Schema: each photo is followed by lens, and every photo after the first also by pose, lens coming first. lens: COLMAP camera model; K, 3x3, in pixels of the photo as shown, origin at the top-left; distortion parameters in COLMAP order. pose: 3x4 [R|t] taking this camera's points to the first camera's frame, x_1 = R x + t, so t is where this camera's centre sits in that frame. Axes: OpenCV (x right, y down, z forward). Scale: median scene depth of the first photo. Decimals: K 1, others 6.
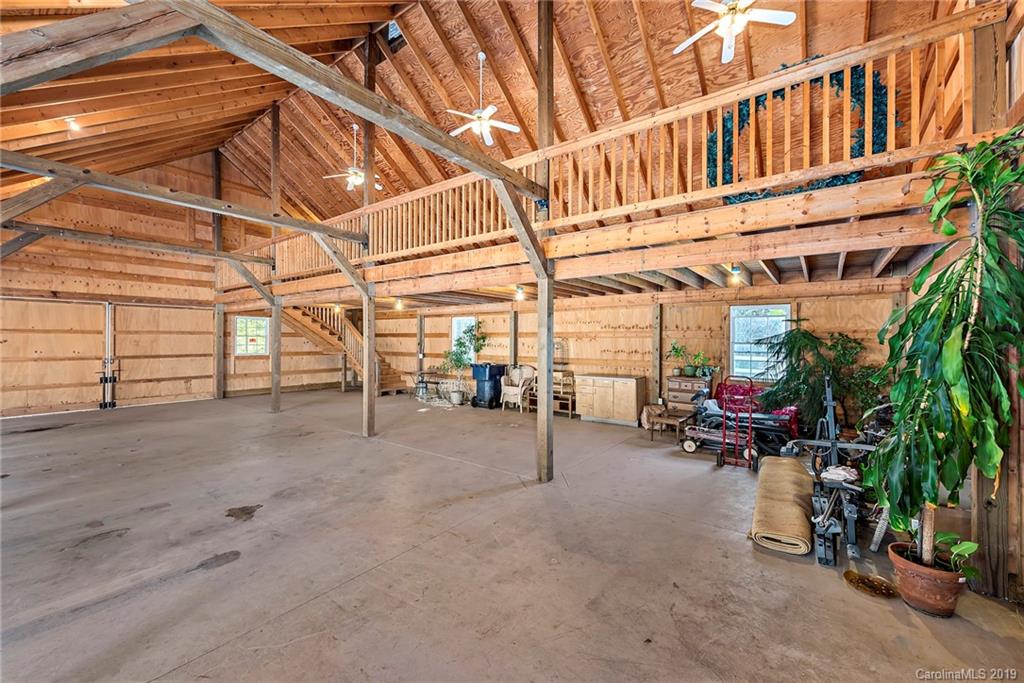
lens RADIAL K [[406.0, 0, 513.0], [0, 406.0, 342.0], [0, 0, 1]] dist [-0.002941, -0.000250]
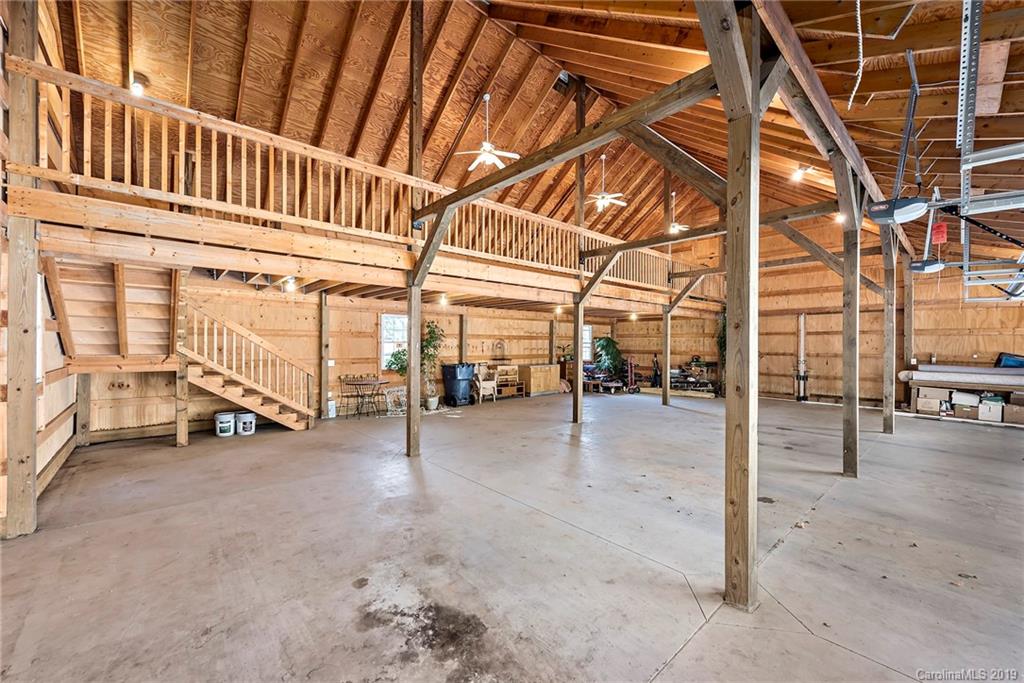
lens RADIAL K [[406.0, 0, 512.3], [0, 406.0, 342.1], [0, 0, 1]] dist [-0.002941, -0.000250]
pose [[0.197059, -0.002781, 0.980388, -1.145971], [-0.001687, 0.999994, 0.003176, -0.005921], [-0.980390, -0.002280, 0.197053, 0.717553]]
